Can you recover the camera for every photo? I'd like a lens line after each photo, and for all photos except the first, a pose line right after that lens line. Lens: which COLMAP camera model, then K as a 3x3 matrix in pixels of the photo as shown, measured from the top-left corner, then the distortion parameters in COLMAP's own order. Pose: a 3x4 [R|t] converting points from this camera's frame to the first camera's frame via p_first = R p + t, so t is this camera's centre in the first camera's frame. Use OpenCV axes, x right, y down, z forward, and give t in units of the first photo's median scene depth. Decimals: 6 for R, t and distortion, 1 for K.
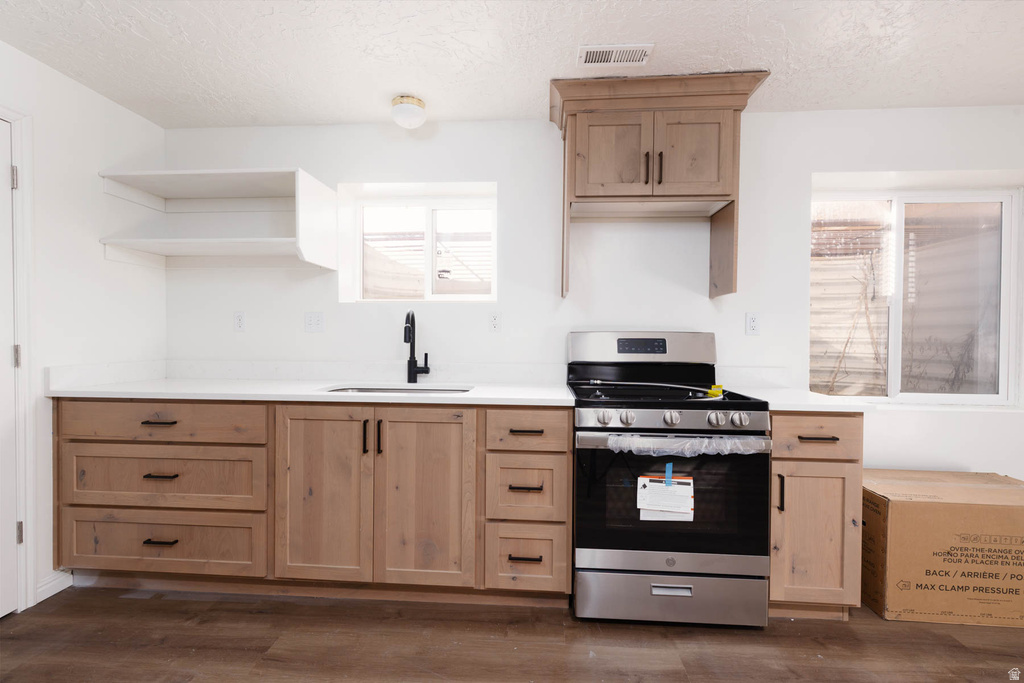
lens RADIAL K [[459.7, 0, 510.6], [0, 459.7, 342.6], [0, 0, 1]] dist [0.009696, -0.002339]
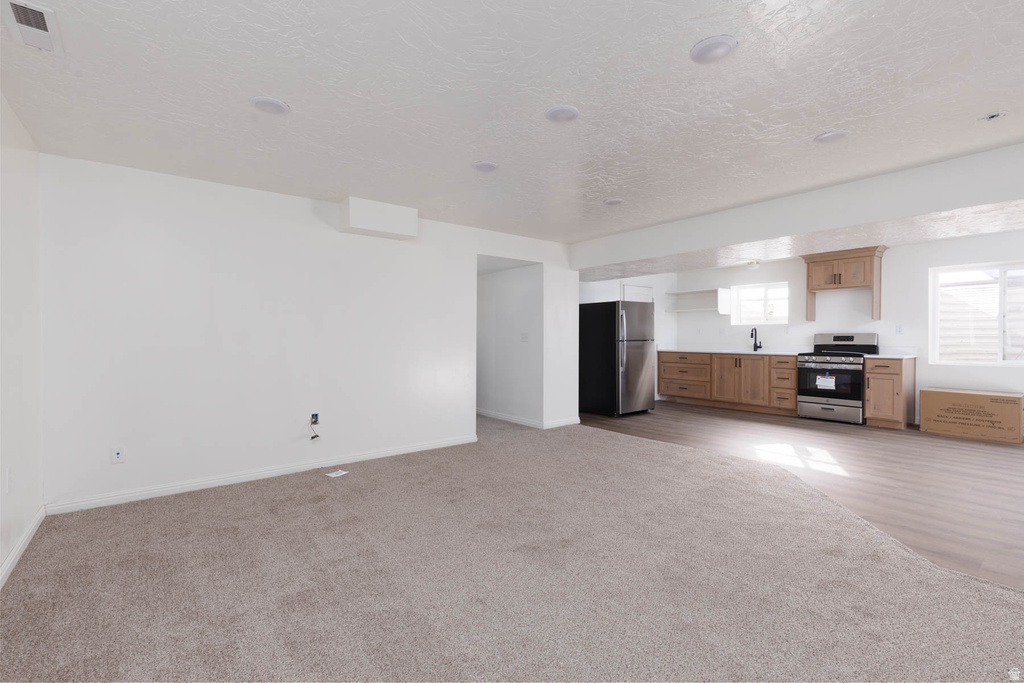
lens RADIAL K [[459.7, 0, 508.7], [0, 459.7, 342.6], [0, 0, 1]] dist [0.009696, -0.002339]
pose [[0.665869, 0.002313, -0.746065, 1.213850], [-0.002022, 0.999997, 0.001295, 0.038710], [0.746066, 0.000647, 0.665871, -2.797194]]
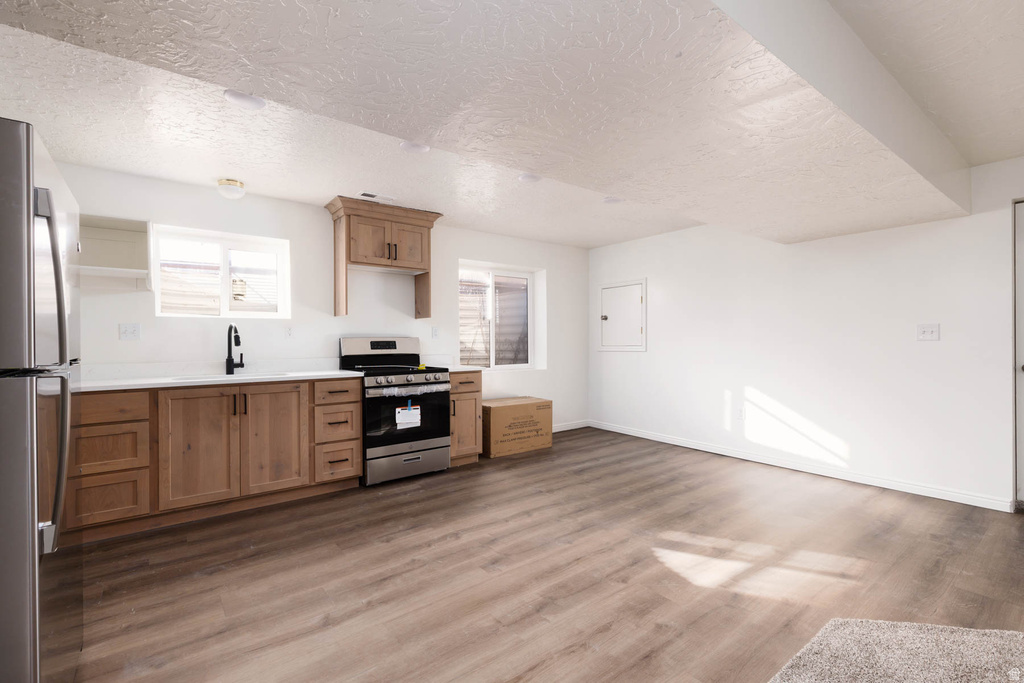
lens RADIAL K [[459.7, 0, 511.7], [0, 459.7, 342.0], [0, 0, 1]] dist [0.009696, -0.002339]
pose [[0.747285, -0.015606, 0.664321, -0.637762], [0.022135, 0.999754, -0.001414, 0.010045], [-0.664135, 0.015761, 0.747446, -0.806611]]
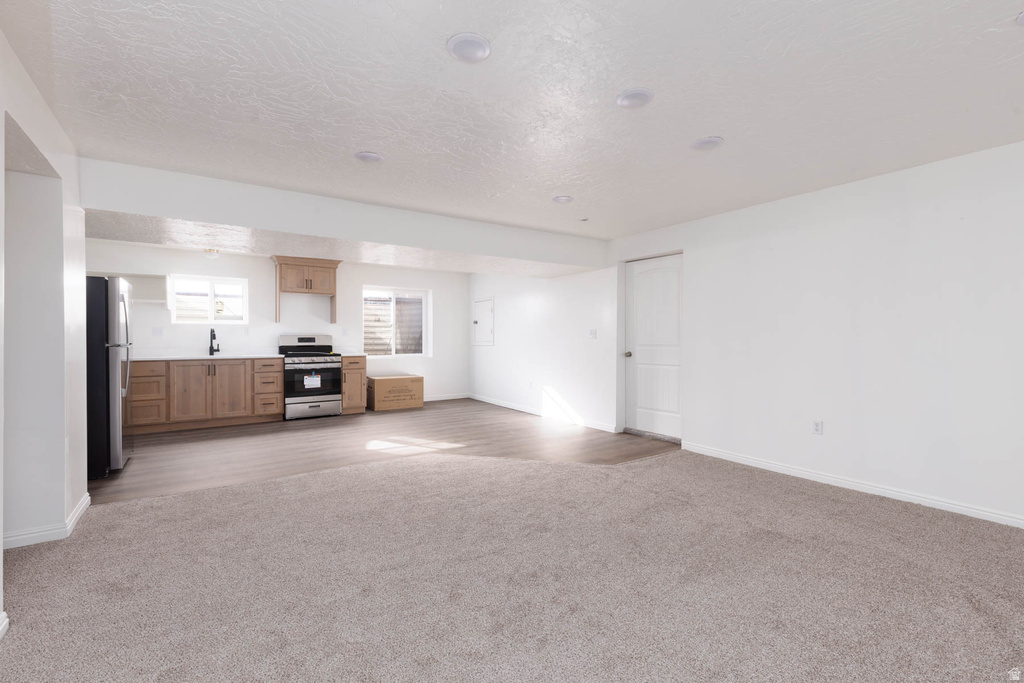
lens RADIAL K [[459.7, 0, 510.5], [0, 459.7, 342.3], [0, 0, 1]] dist [0.009696, -0.002339]
pose [[0.790845, -0.015034, 0.611832, -0.587169], [0.014466, 0.999878, 0.005871, 0.029565], [-0.611845, 0.004207, 0.790966, -2.570404]]
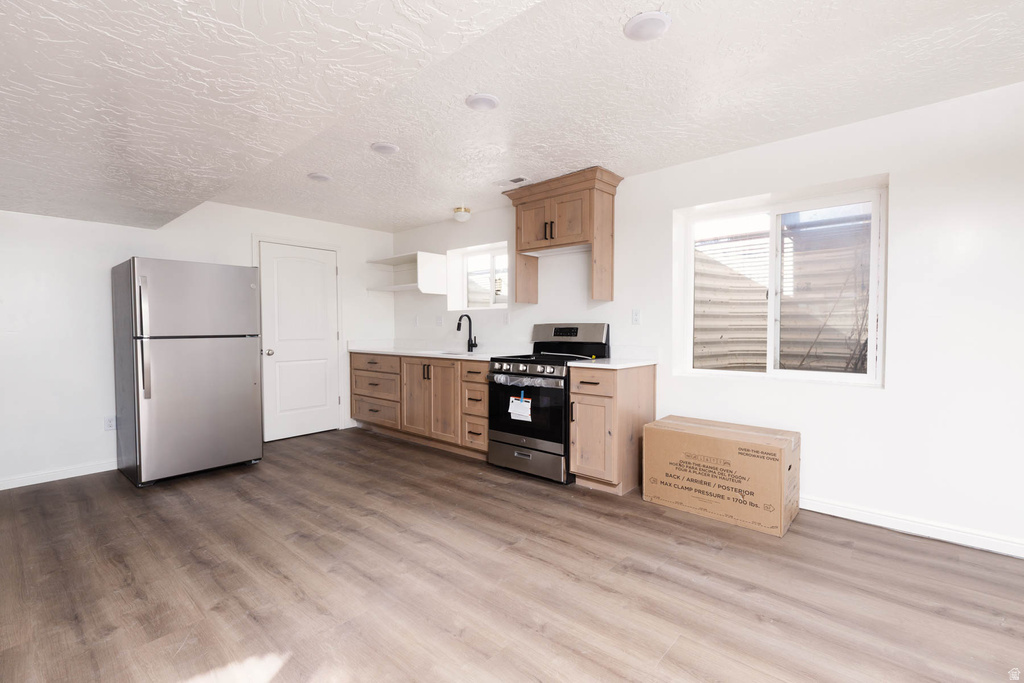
lens RADIAL K [[459.7, 0, 510.1], [0, 459.7, 342.9], [0, 0, 1]] dist [0.009696, -0.002339]
pose [[0.794612, 0.010686, -0.607023, 1.358337], [-0.000445, 0.999855, 0.017019, 0.022315], [0.607117, -0.013253, 0.794502, -0.531981]]
